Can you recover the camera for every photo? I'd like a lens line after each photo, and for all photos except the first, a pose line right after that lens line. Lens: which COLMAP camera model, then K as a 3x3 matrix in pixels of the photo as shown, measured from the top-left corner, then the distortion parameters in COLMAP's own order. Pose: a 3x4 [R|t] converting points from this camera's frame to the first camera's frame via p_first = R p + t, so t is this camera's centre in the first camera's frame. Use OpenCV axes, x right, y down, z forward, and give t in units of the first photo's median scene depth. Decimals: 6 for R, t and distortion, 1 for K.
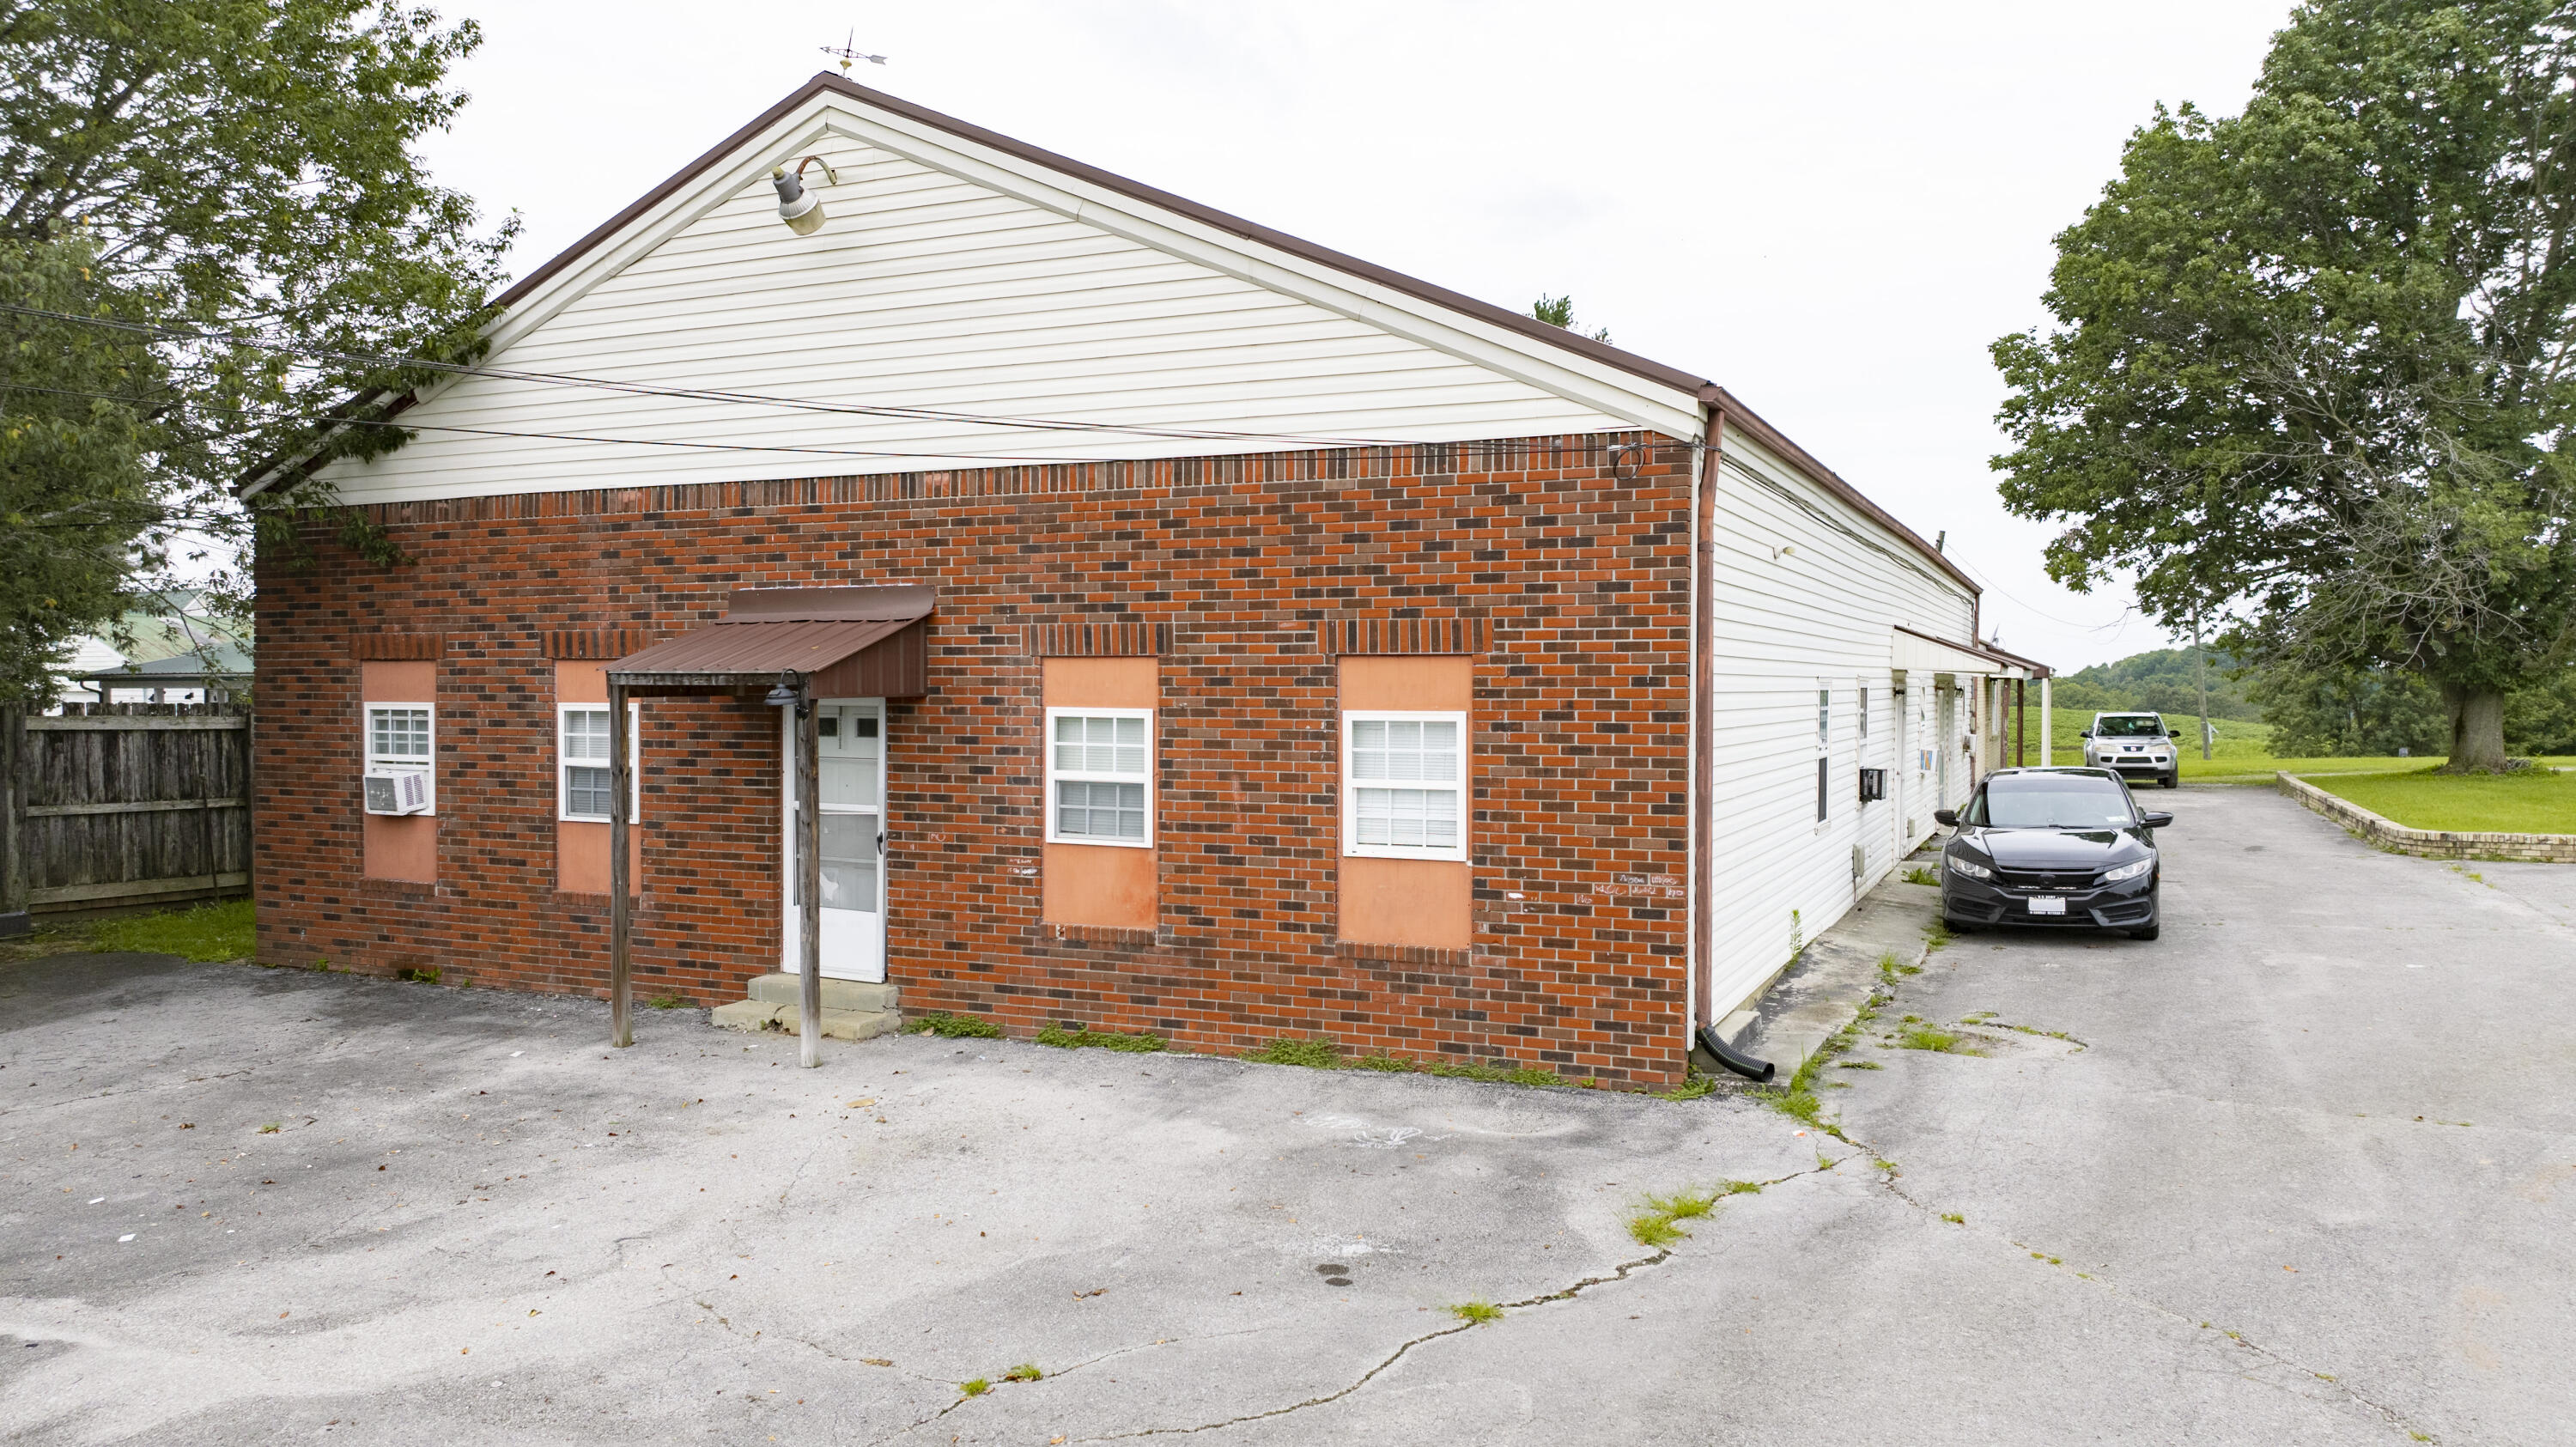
lens RADIAL K [[1823.8, 0, 1303.7], [0, 1823.8, 708.2], [0, 0, 1]] dist [-0.021804, 0.013650]
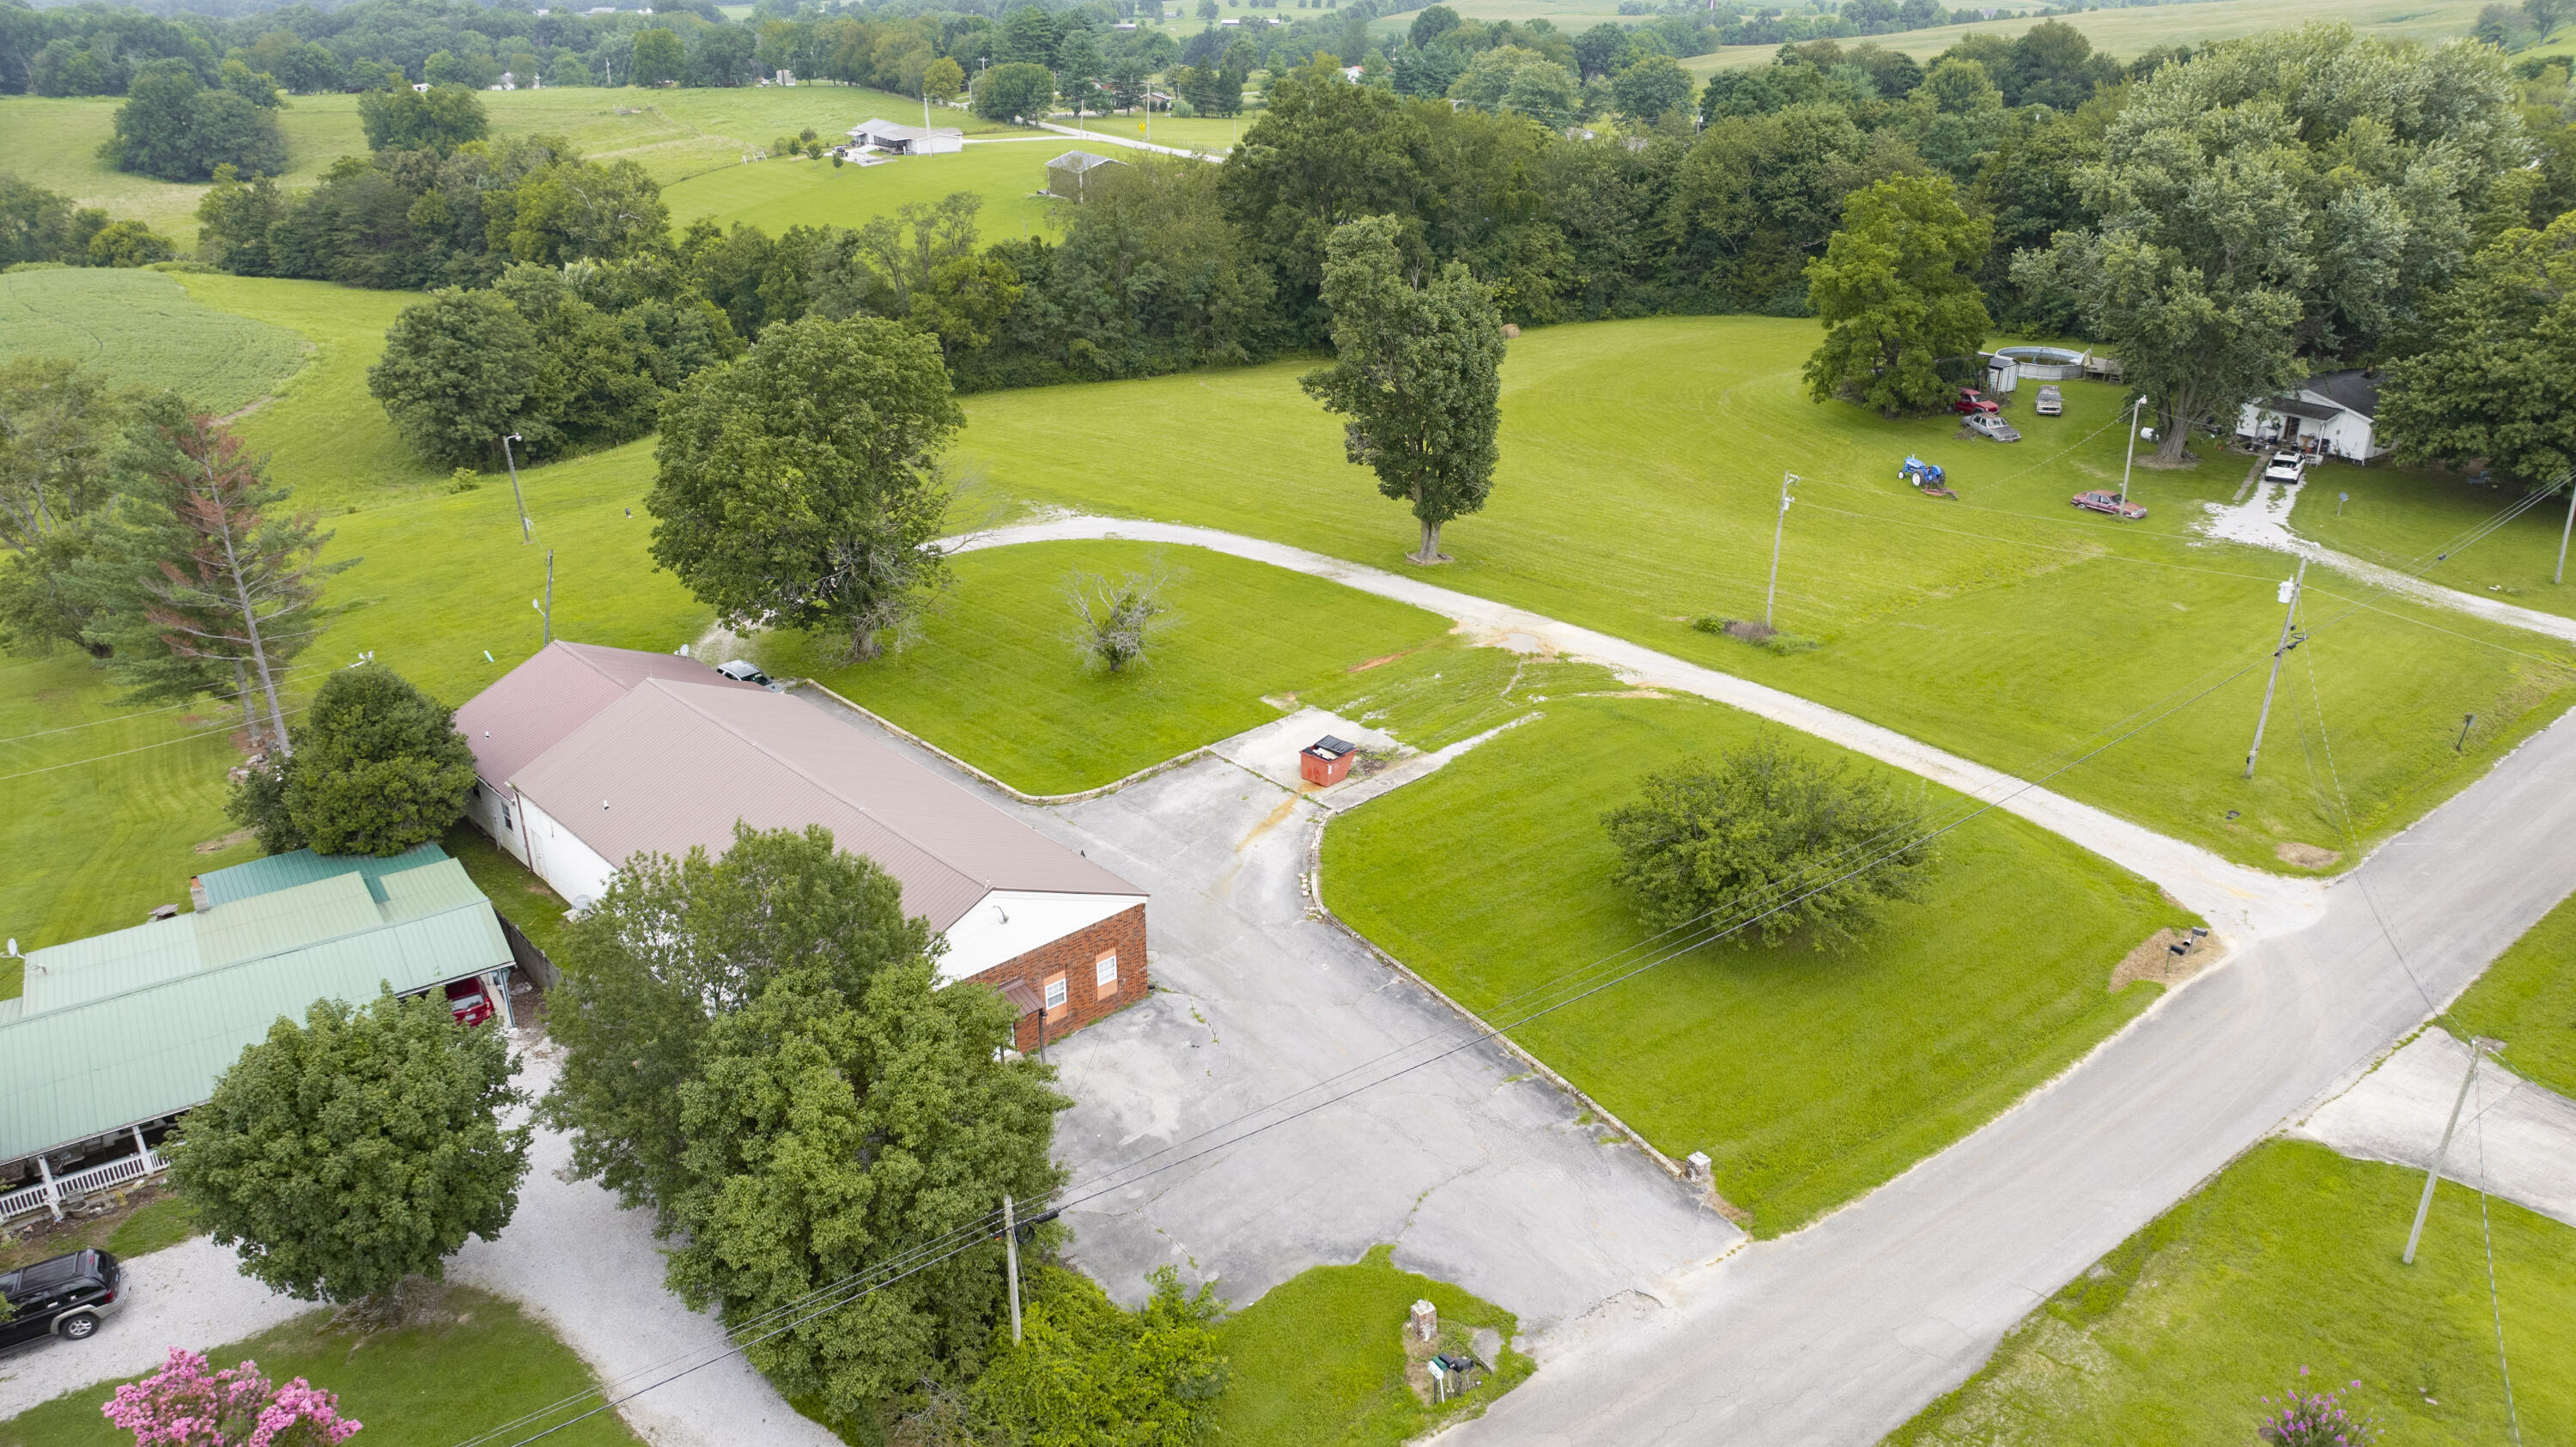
lens RADIAL K [[1823.8, 0, 1305.4], [0, 1823.8, 746.8], [0, 0, 1]] dist [-0.021804, 0.013650]
pose [[0.389146, -0.378831, 0.839674, -3.335182], [0.021733, 0.915046, 0.402764, -2.276295], [-0.920920, -0.138485, 0.364319, -1.202499]]
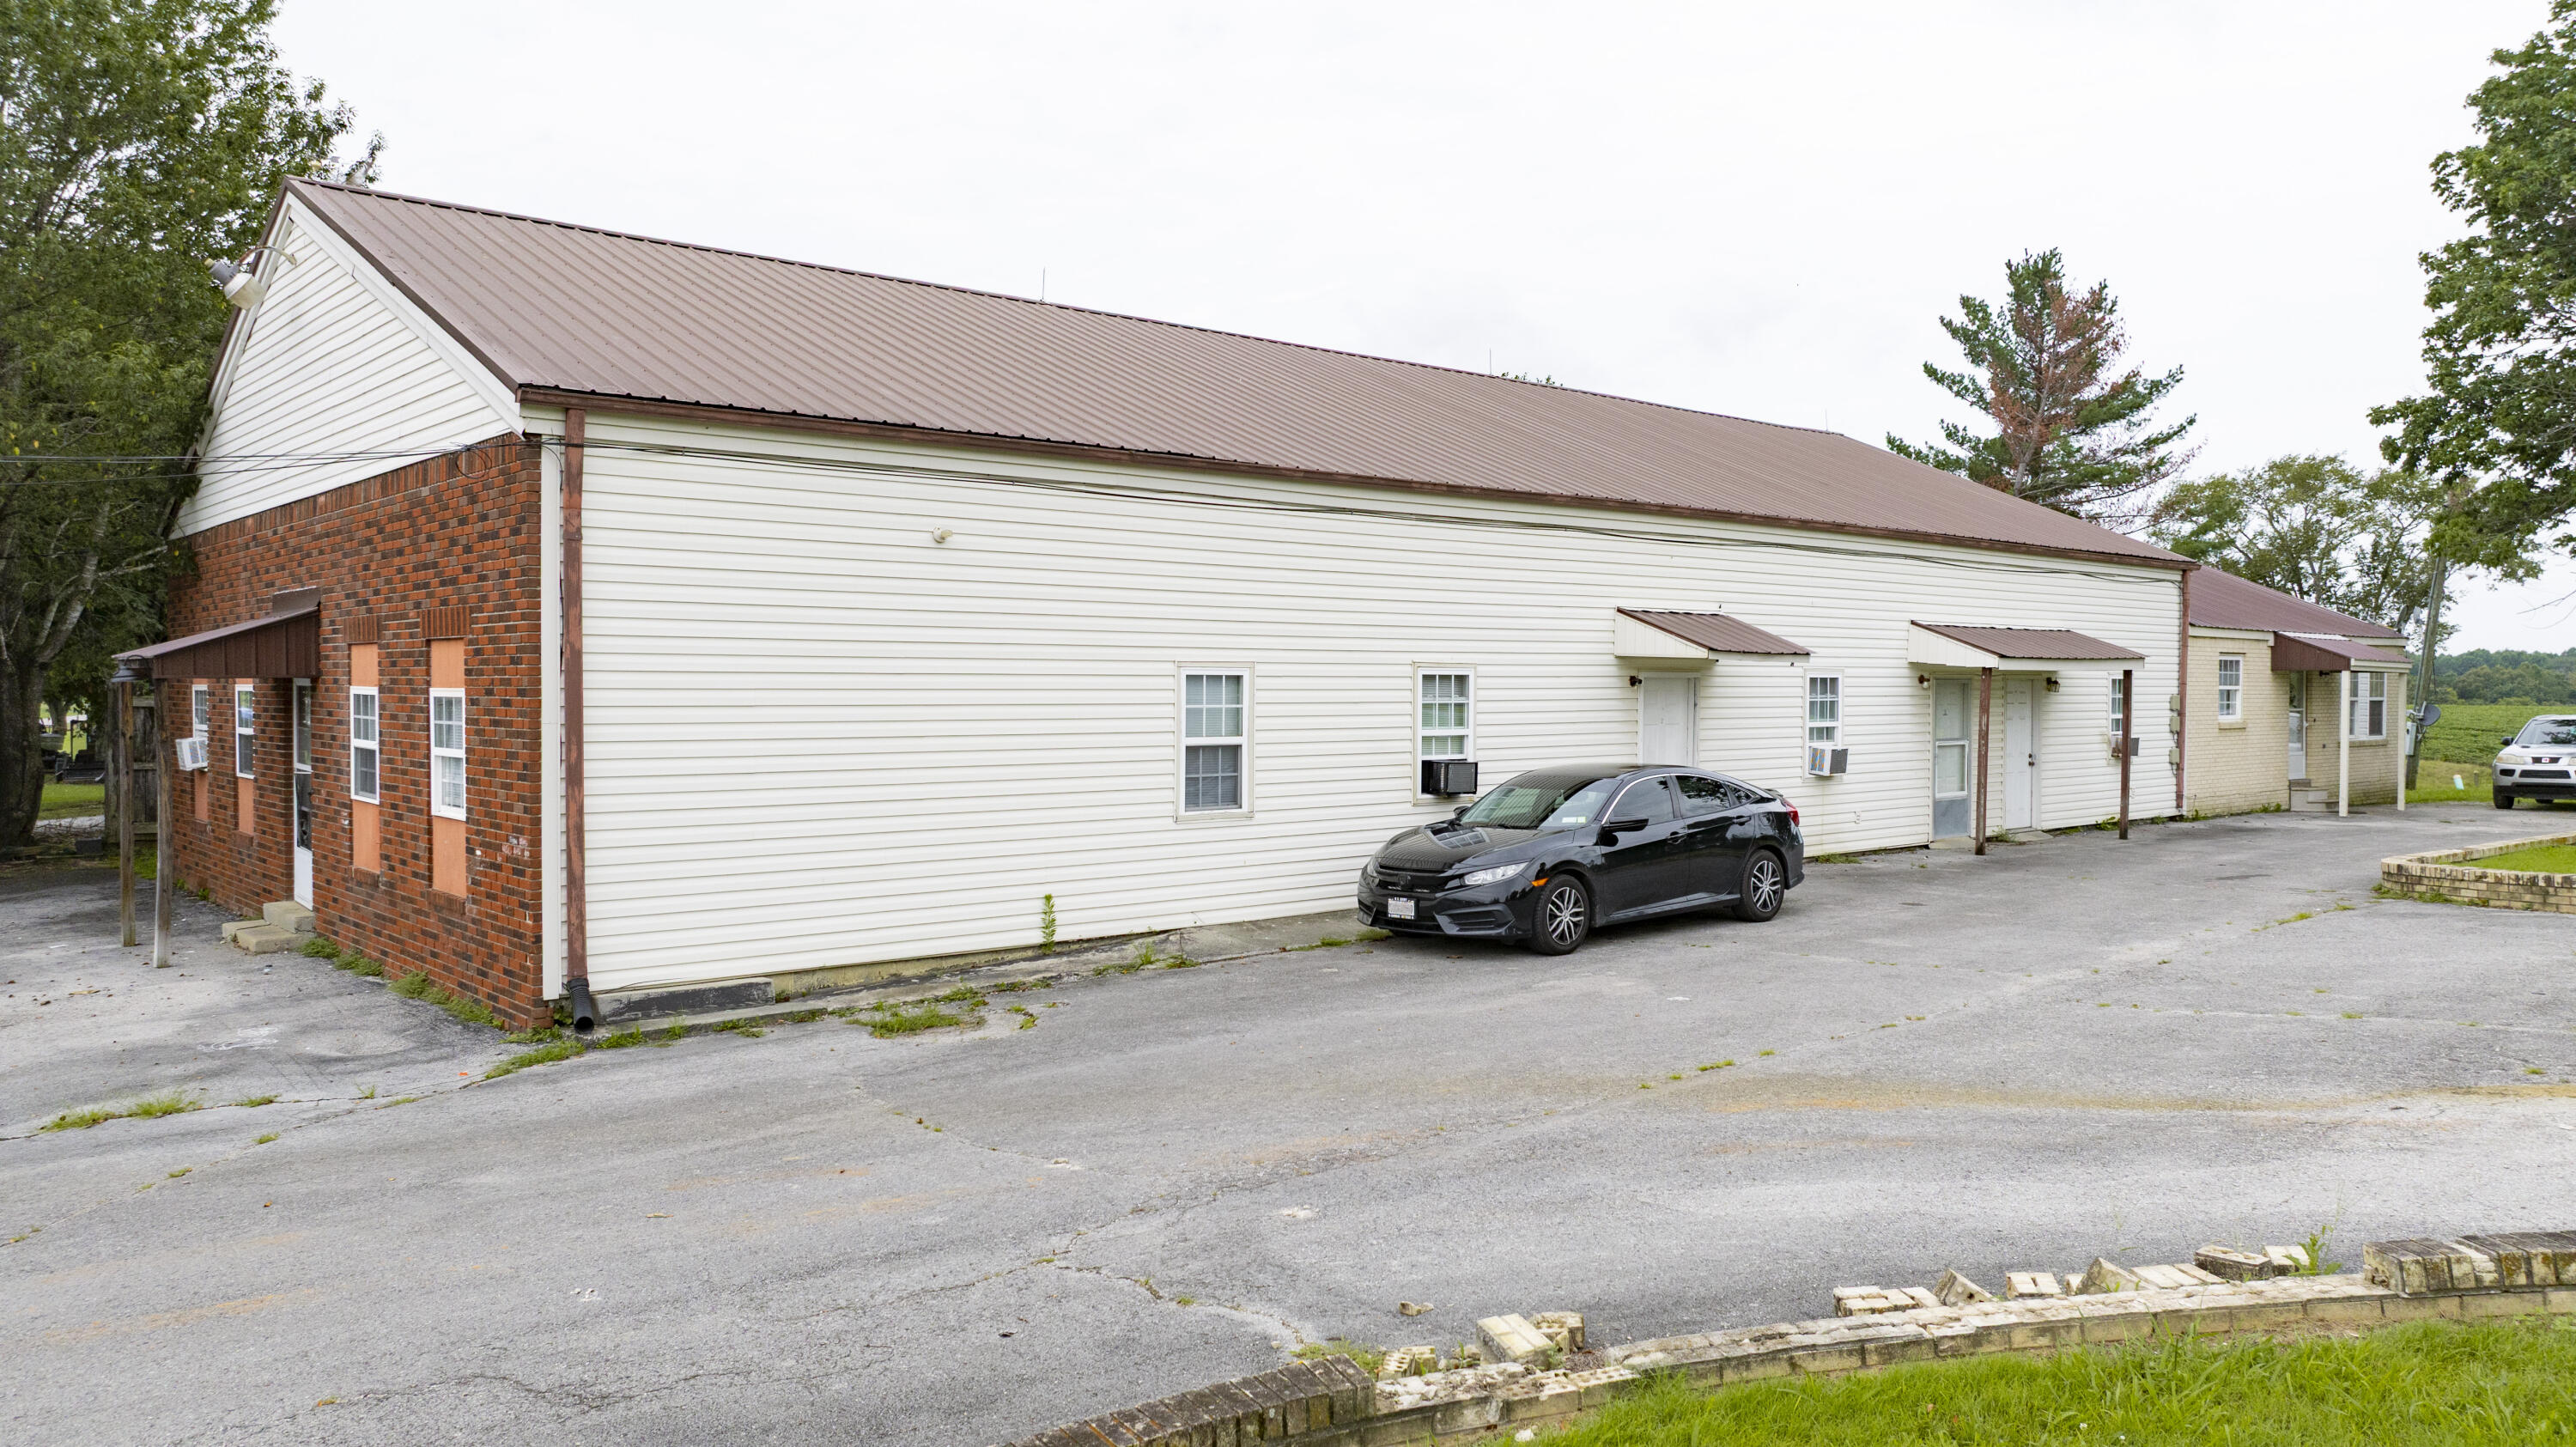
lens RADIAL K [[1823.8, 0, 1301.1], [0, 1823.8, 711.9], [0, 0, 1]] dist [-0.021804, 0.013650]
pose [[0.907662, 0.007064, -0.419642, 0.824677], [-0.006622, 0.999975, 0.002508, 0.008175], [0.419649, 0.000502, 0.907686, 0.157096]]
